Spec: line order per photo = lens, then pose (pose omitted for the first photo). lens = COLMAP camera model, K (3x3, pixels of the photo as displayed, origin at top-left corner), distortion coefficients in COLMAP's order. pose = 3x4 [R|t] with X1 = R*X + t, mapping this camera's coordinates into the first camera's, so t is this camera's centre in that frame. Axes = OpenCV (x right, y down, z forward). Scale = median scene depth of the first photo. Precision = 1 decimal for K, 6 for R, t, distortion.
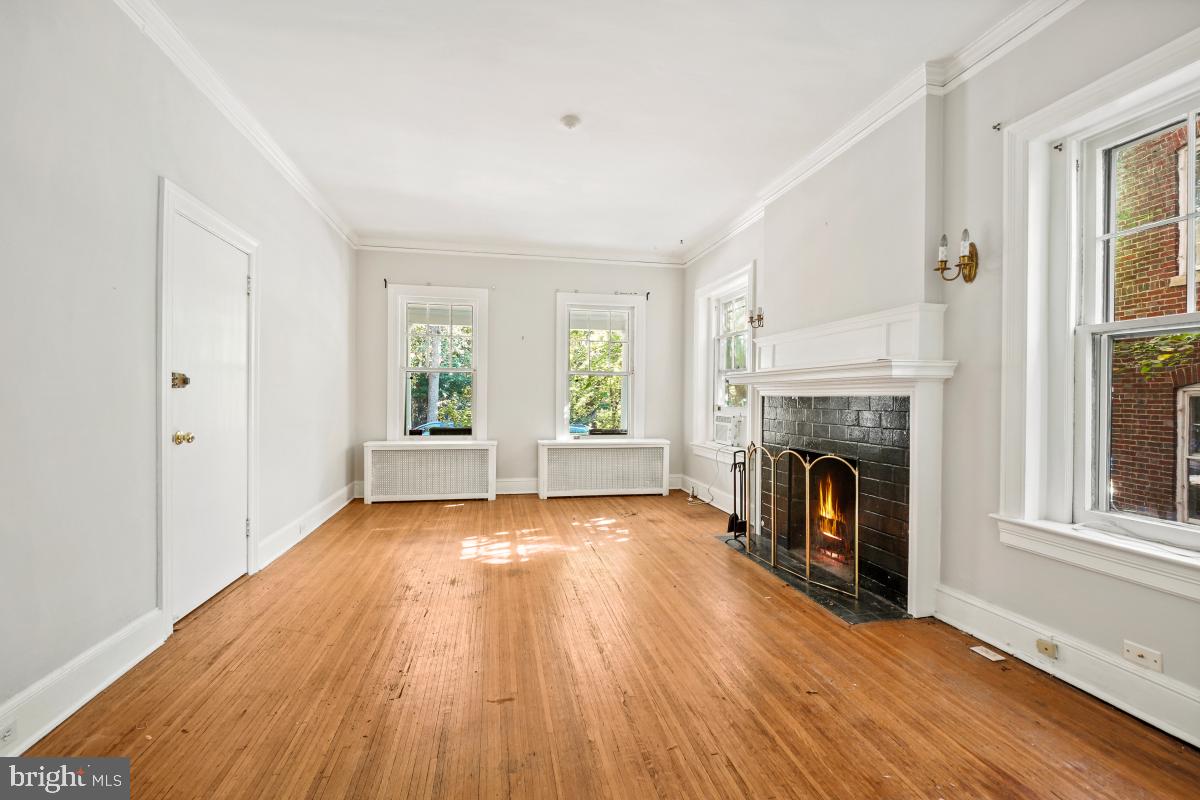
lens RADIAL K [[533.2, 0, 566.4], [0, 533.2, 394.1], [0, 0, 1]] dist [-0.002018, -0.000313]
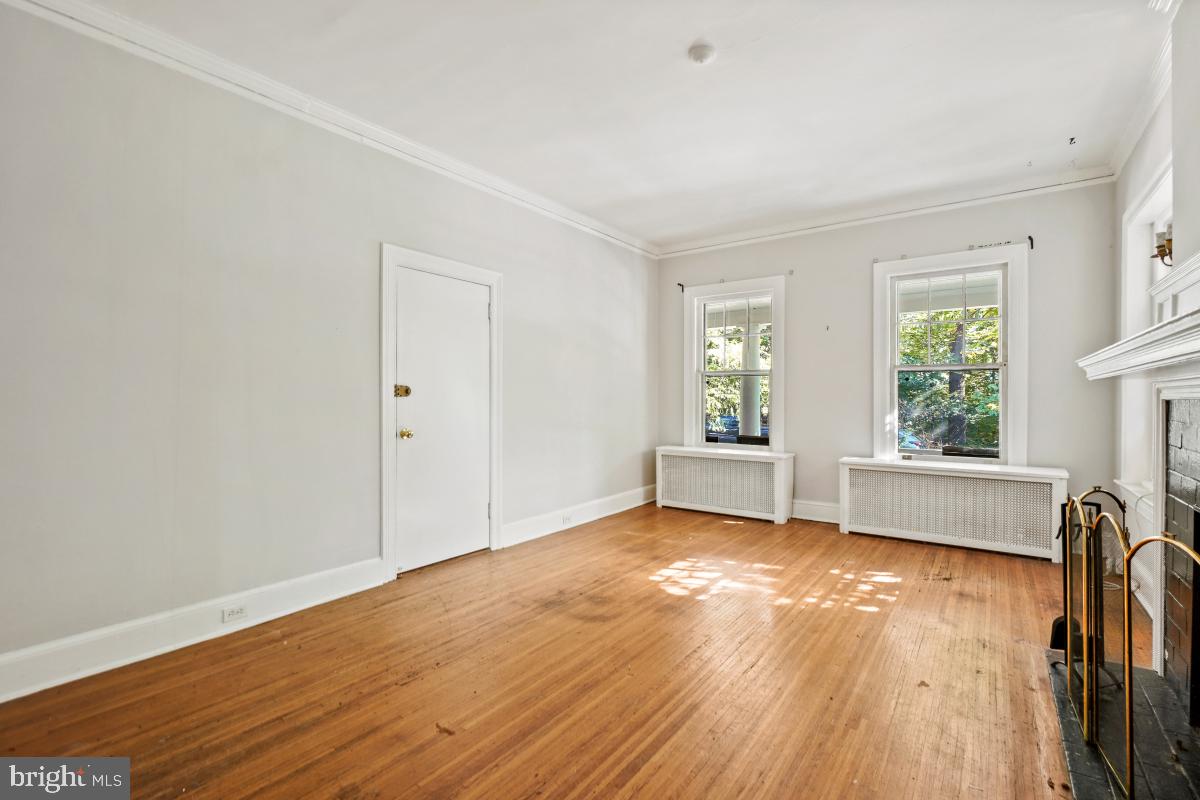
lens RADIAL K [[533.2, 0, 593.7], [0, 533.2, 396.2], [0, 0, 1]] dist [-0.002018, -0.000313]
pose [[0.693653, -0.010162, -0.720237, 0.383284], [0.007183, 0.999948, -0.007191, 0.000503], [0.720273, -0.000185, 0.693690, 0.282292]]
